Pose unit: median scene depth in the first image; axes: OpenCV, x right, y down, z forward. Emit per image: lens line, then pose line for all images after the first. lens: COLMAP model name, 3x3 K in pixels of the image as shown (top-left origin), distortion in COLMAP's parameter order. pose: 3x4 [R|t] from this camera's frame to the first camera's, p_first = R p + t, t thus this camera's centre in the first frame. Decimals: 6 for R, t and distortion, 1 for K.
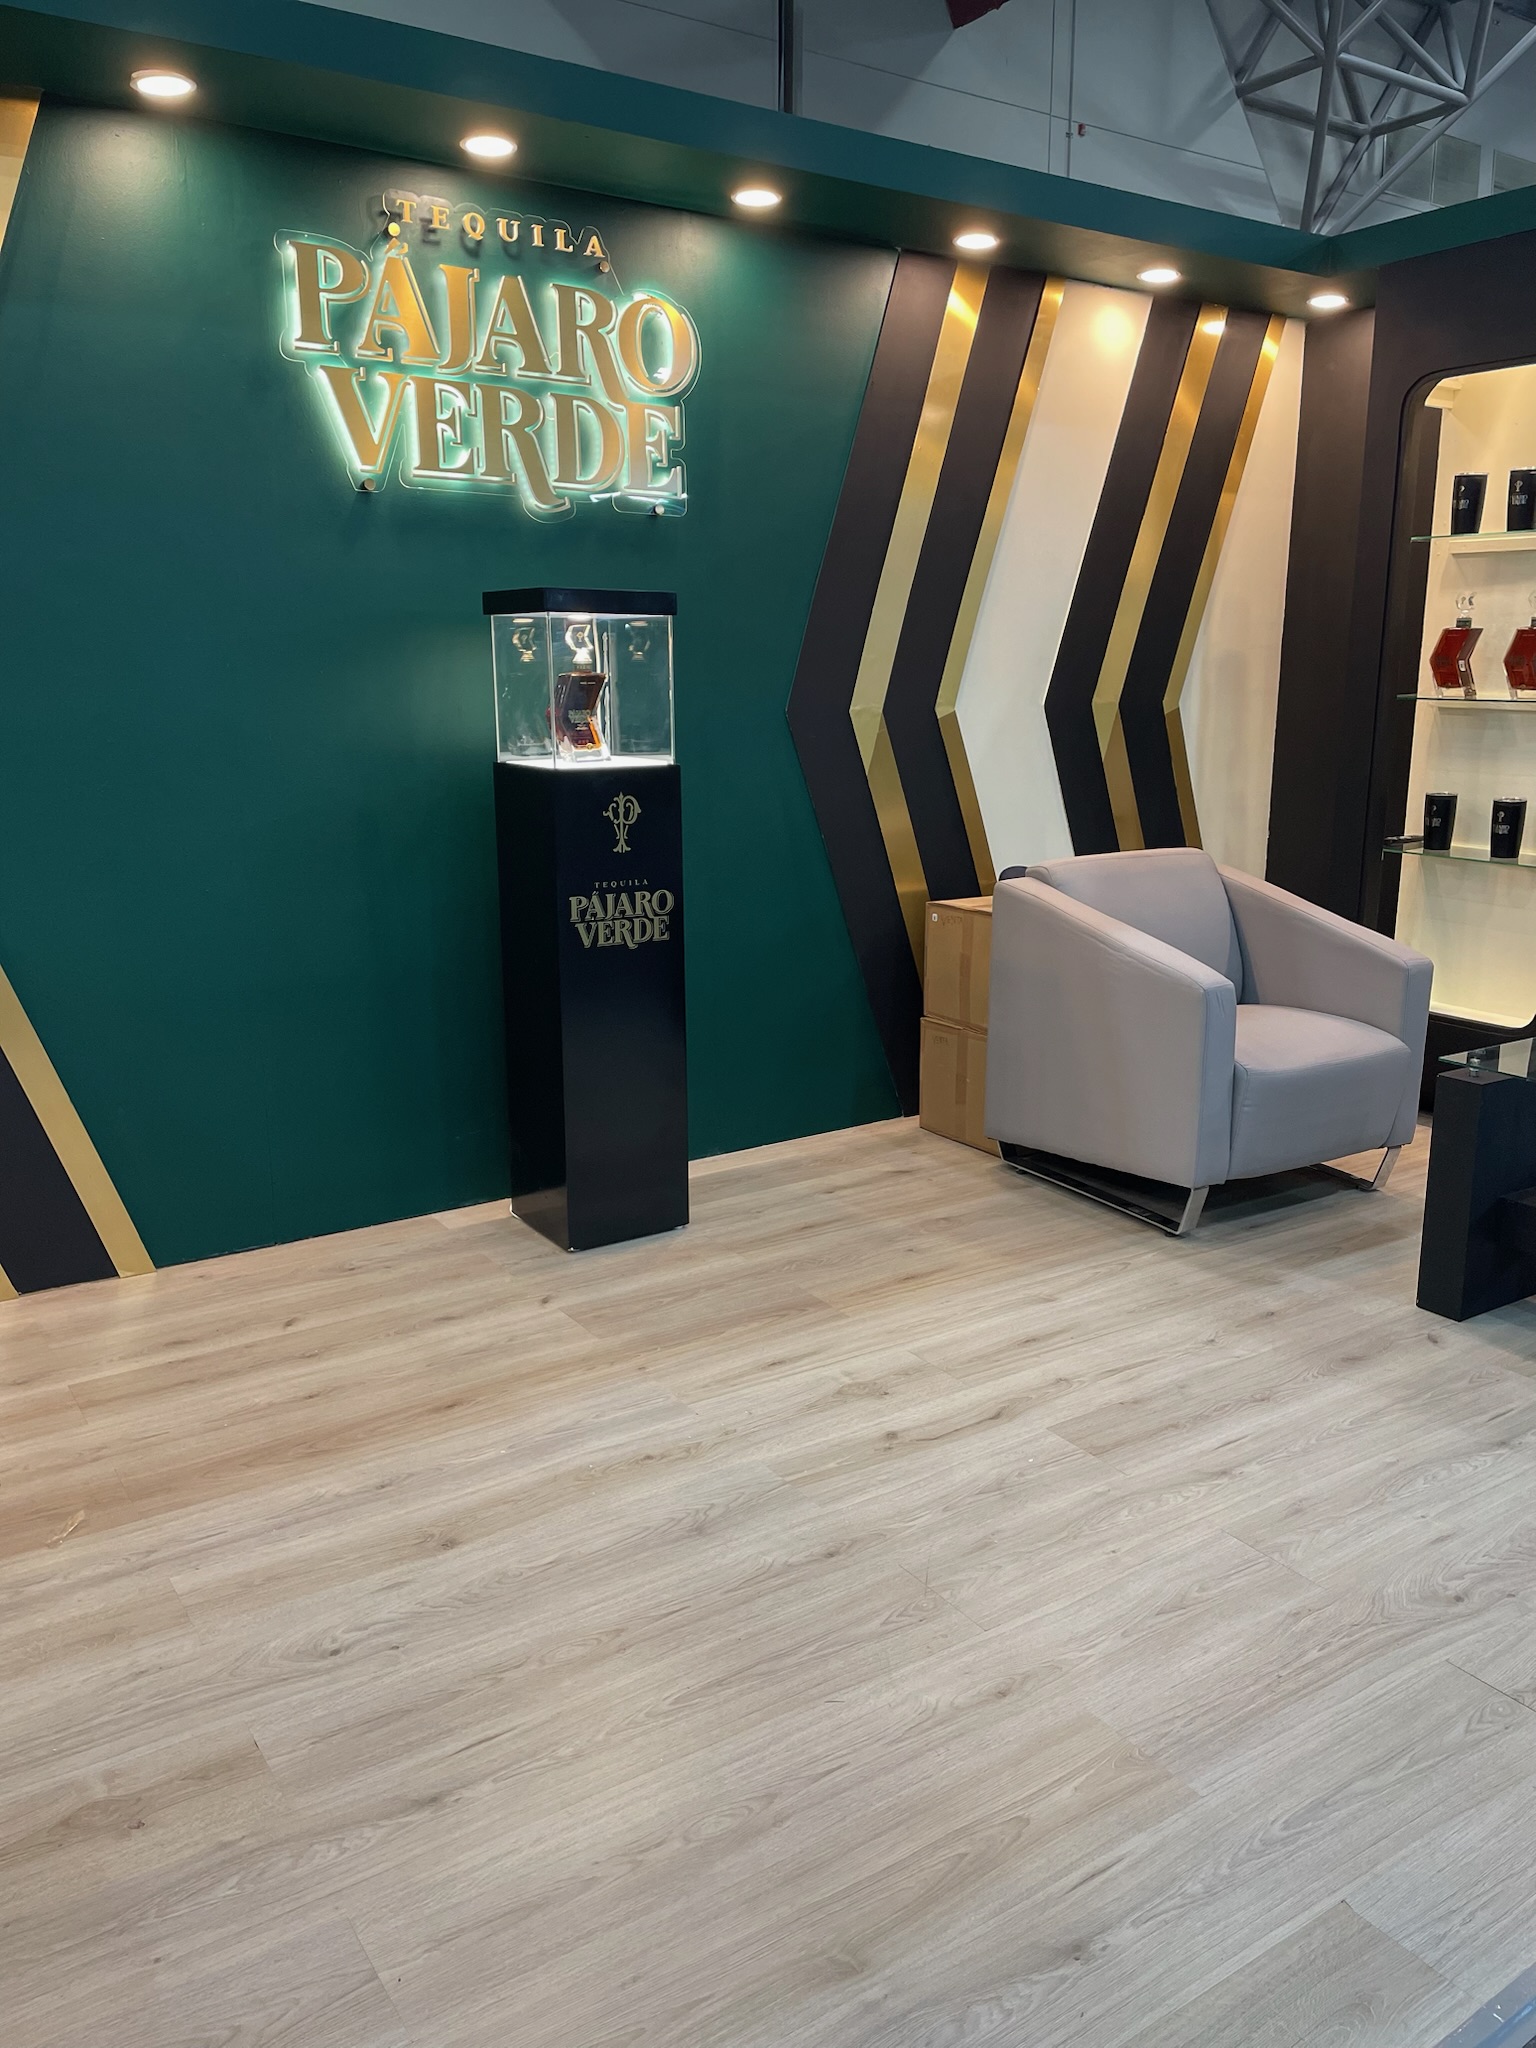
lens RADIAL K [[1541.9, 0, 780.4], [0, 1541.9, 1011.8], [0, 0, 1]] dist [0.095532, -0.119780]
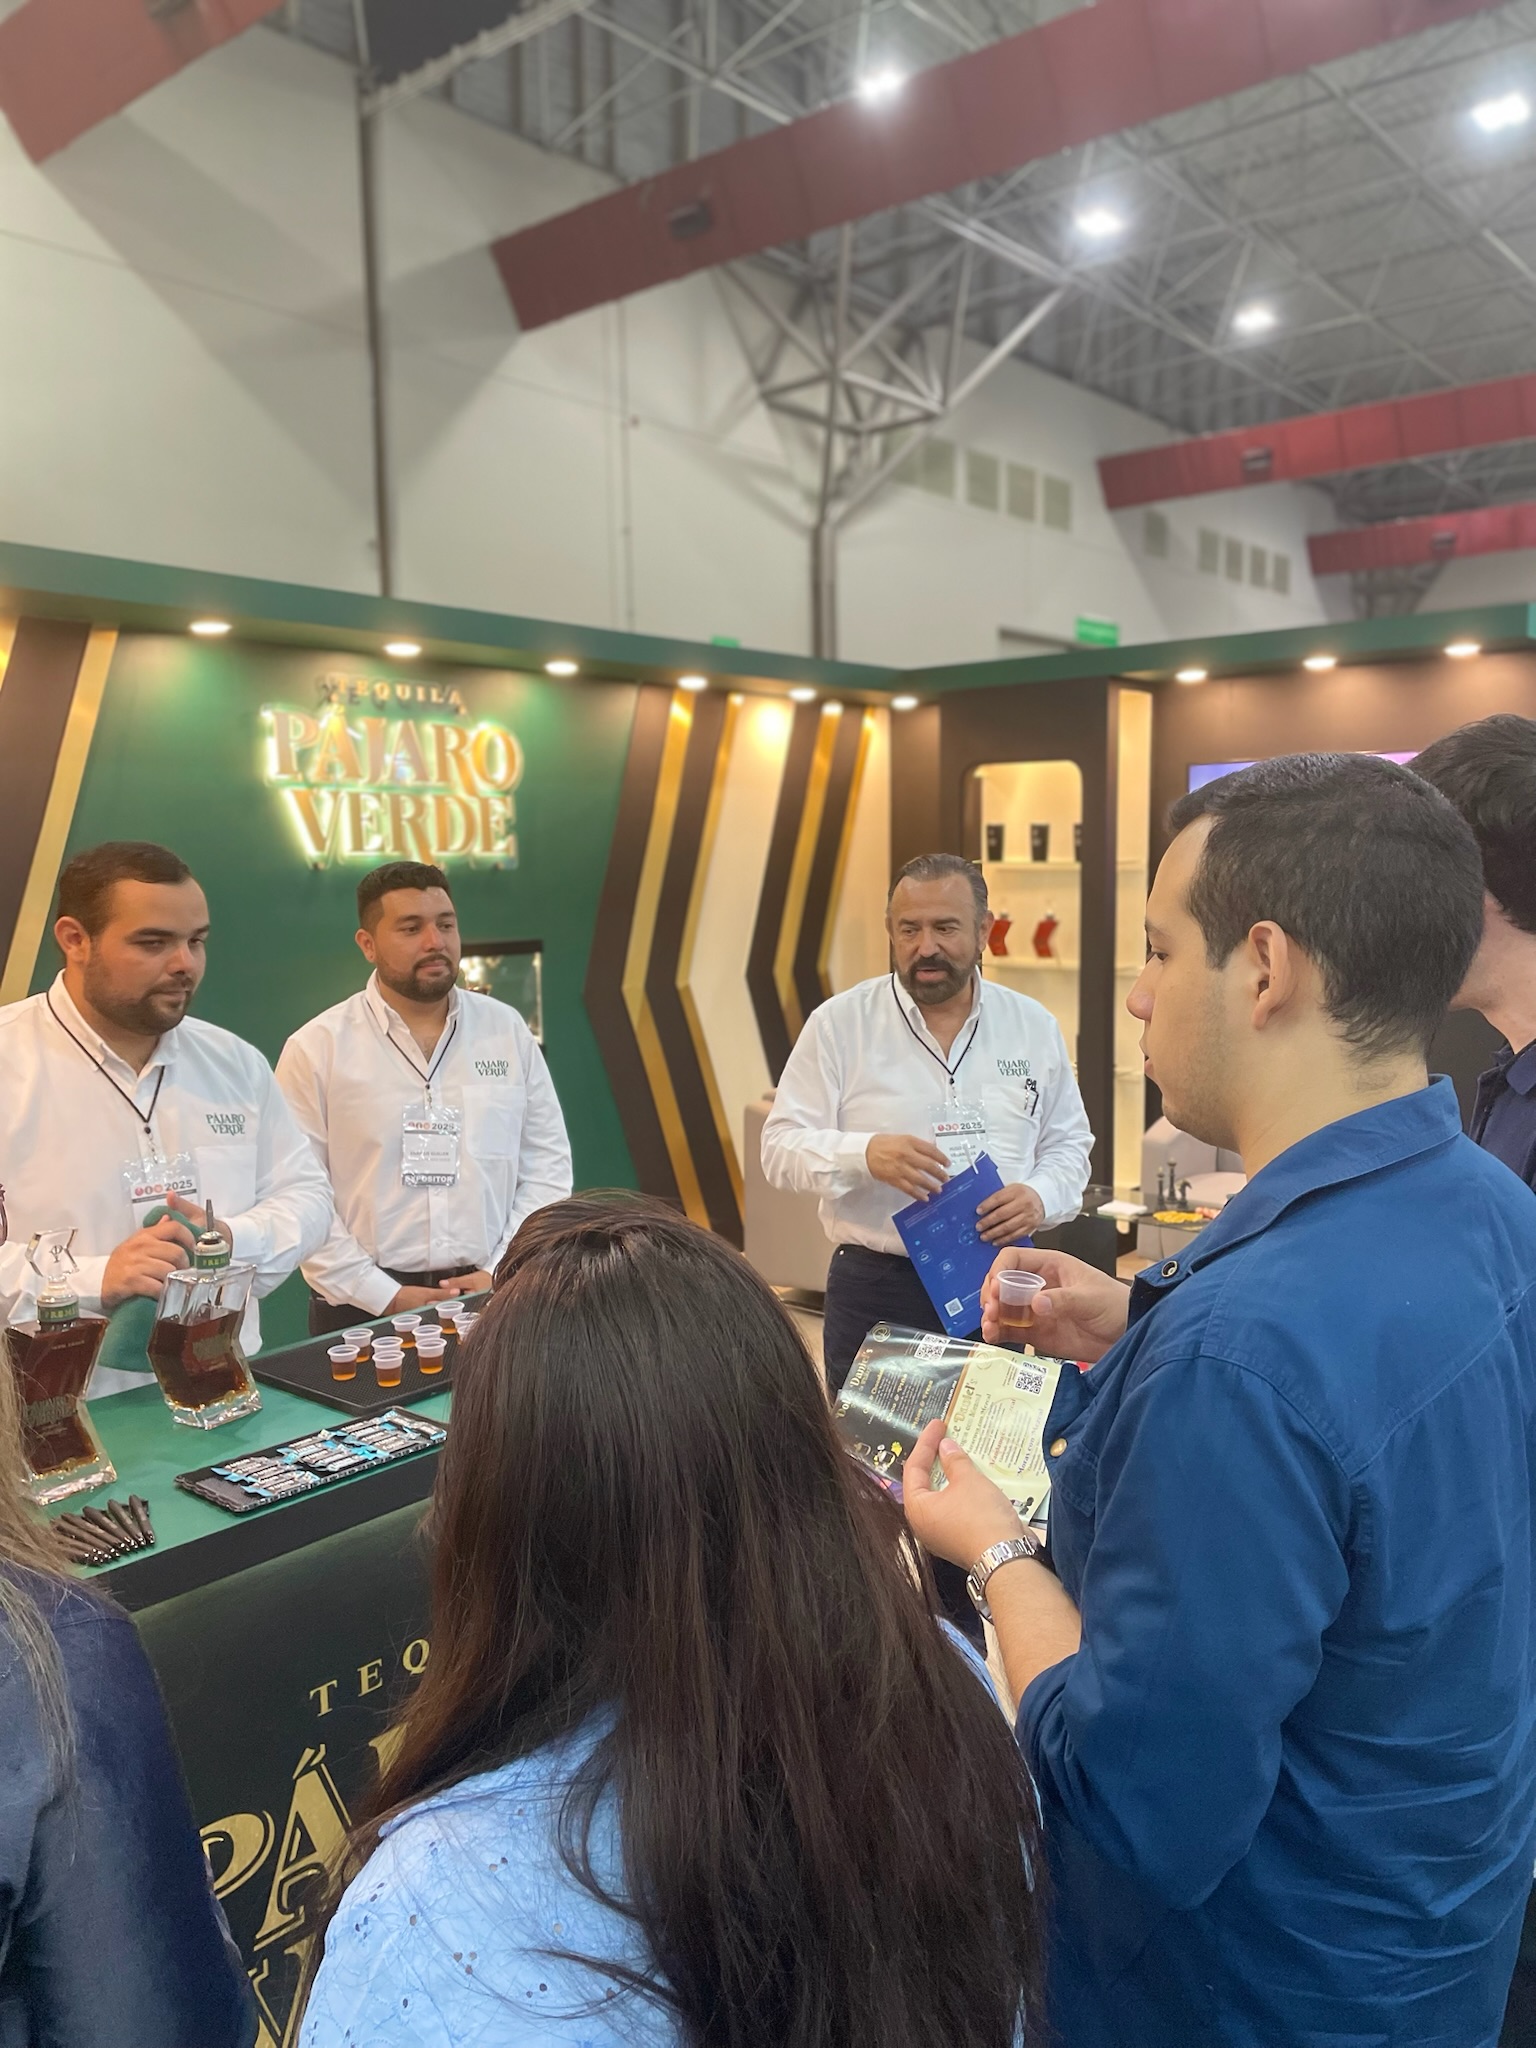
lens RADIAL K [[1546.0, 0, 787.4], [0, 1546.0, 1025.7], [0, 0, 1]] dist [0.105232, -0.137798]
pose [[0.958712, -0.043138, 0.281087, -0.256867], [0.072368, 0.992896, -0.094451, -0.019669], [-0.275016, 0.110893, 0.955023, -0.479952]]
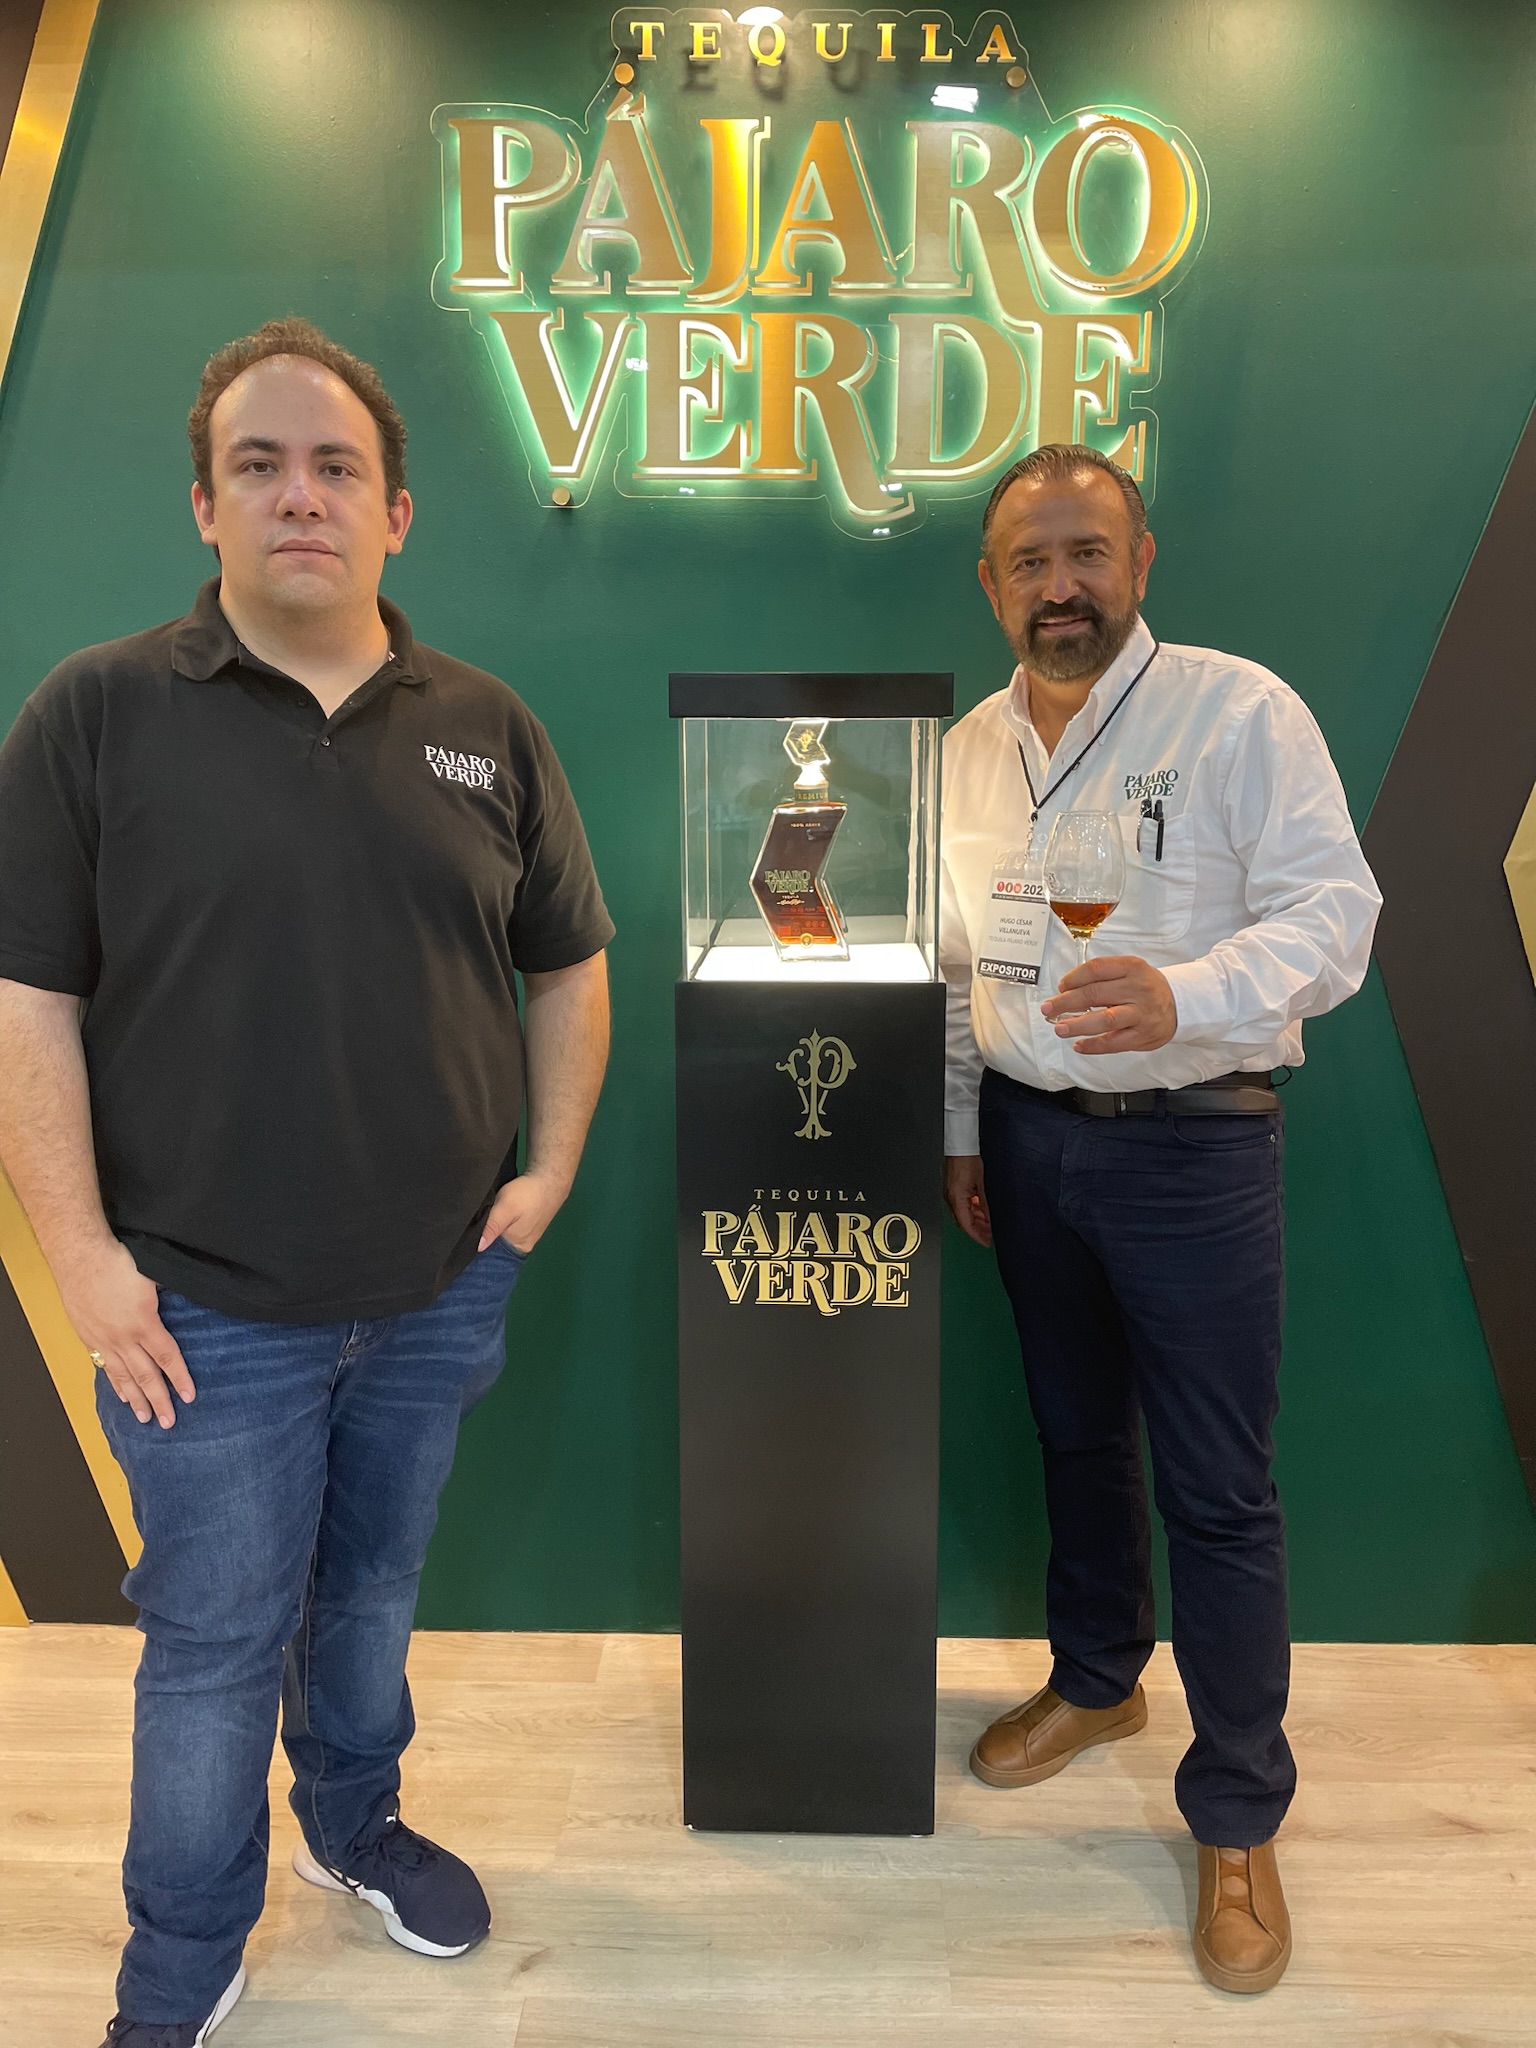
lens RADIAL K [[1546.0, 0, 787.4], [0, 1546.0, 1025.7], [0, 0, 1]] dist [0.105232, -0.137798]
pose [[0.818226, 0.107600, -0.564737, 0.183324], [-0.125933, 0.992017, 0.006549, -0.141222], [0.560934, 0.065760, 0.825245, 0.540377]]
